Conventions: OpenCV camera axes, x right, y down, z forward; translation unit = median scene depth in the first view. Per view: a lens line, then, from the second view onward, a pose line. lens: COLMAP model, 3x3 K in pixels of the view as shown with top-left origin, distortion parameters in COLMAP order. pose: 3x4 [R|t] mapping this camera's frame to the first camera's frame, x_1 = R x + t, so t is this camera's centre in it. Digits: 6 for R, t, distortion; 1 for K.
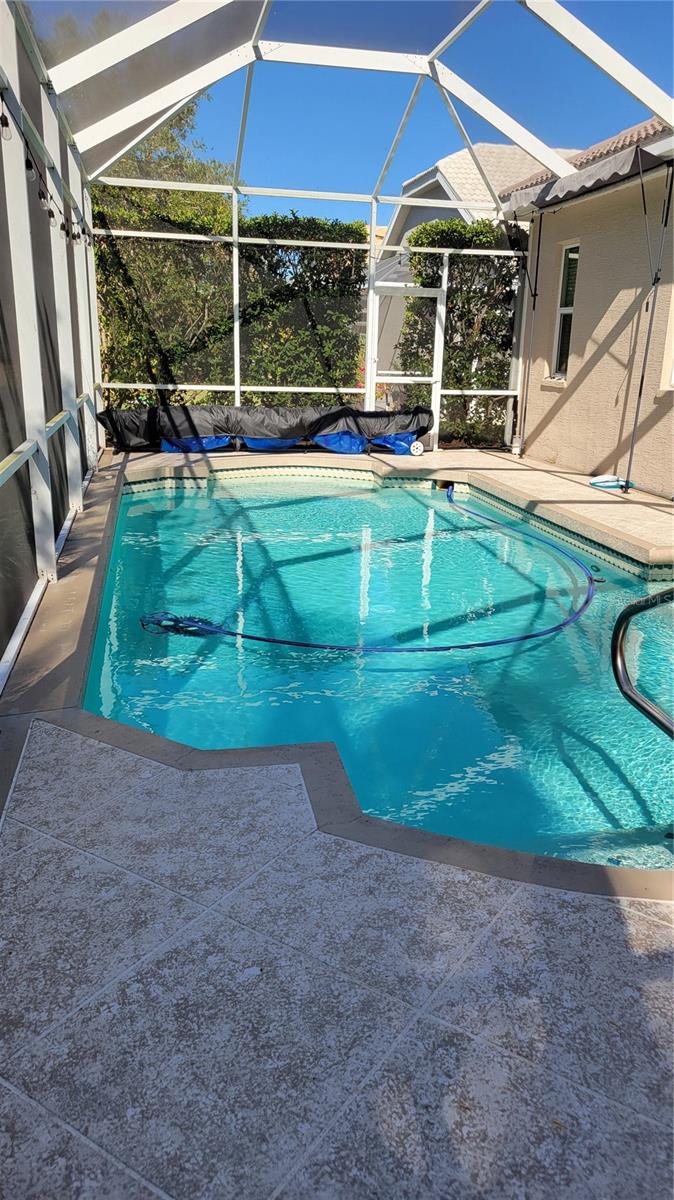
lens RADIAL K [[909.3, 0, 337.0], [0, 909.3, 600.0], [0, 0, 1]] dist [0.076827, -0.057595]
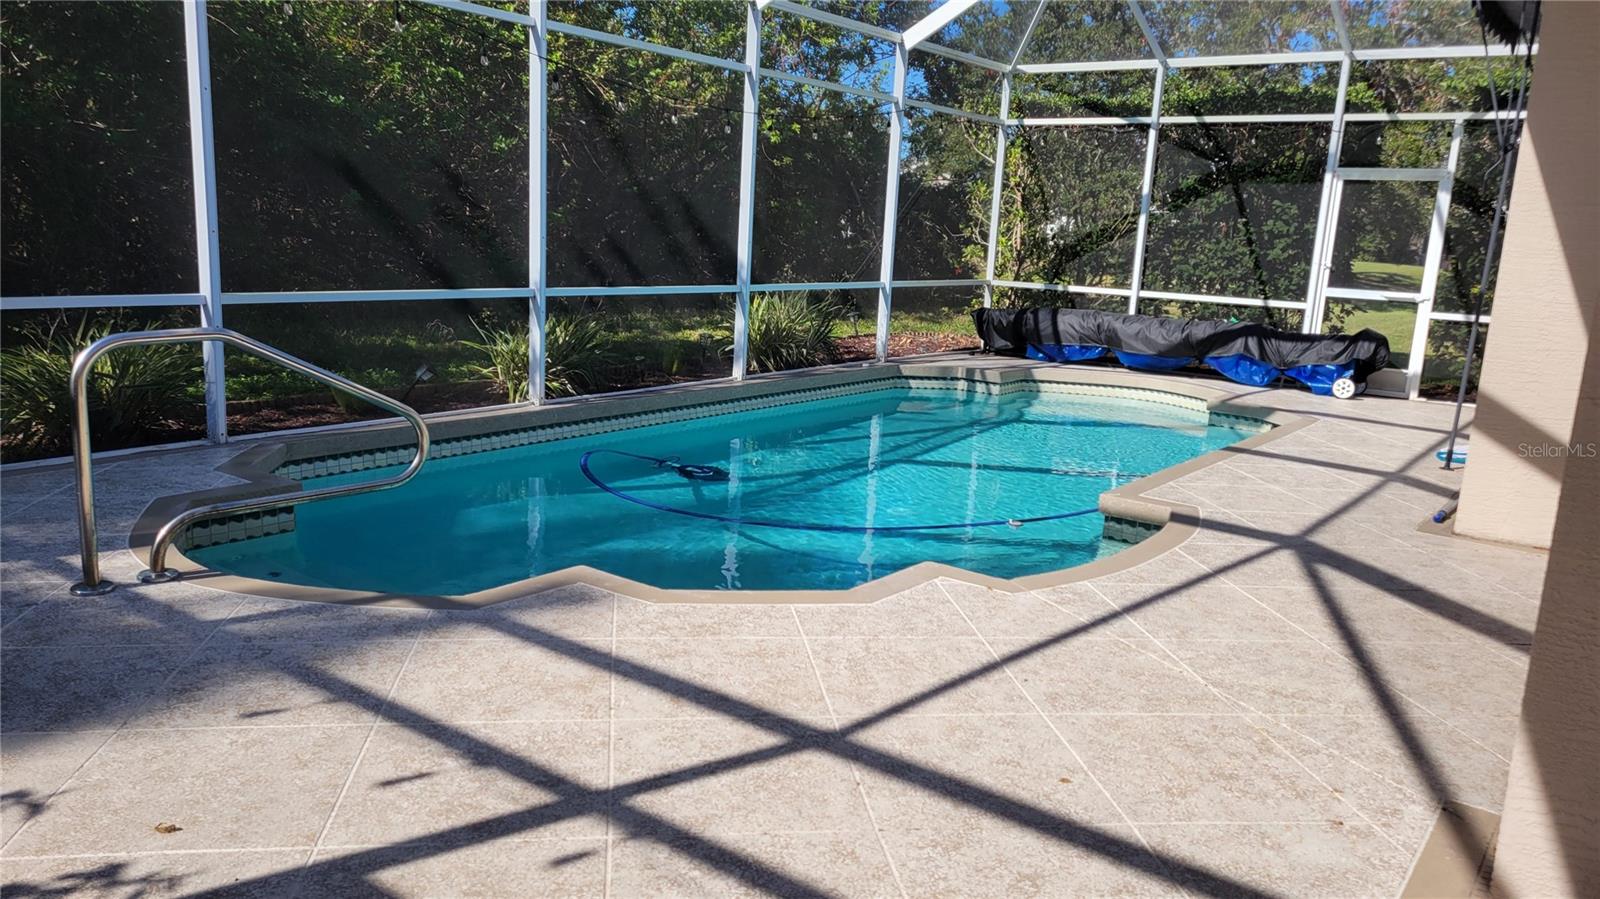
lens RADIAL K [[1212.4, 0, 800.0], [0, 1212.4, 449.5], [0, 0, 1]] dist [0.076827, -0.057595]
pose [[0.653015, 0.147560, -0.742830, 0.549276], [-0.233980, 0.972160, -0.012574, -0.010848], [0.720295, 0.182019, 0.669362, 0.075340]]
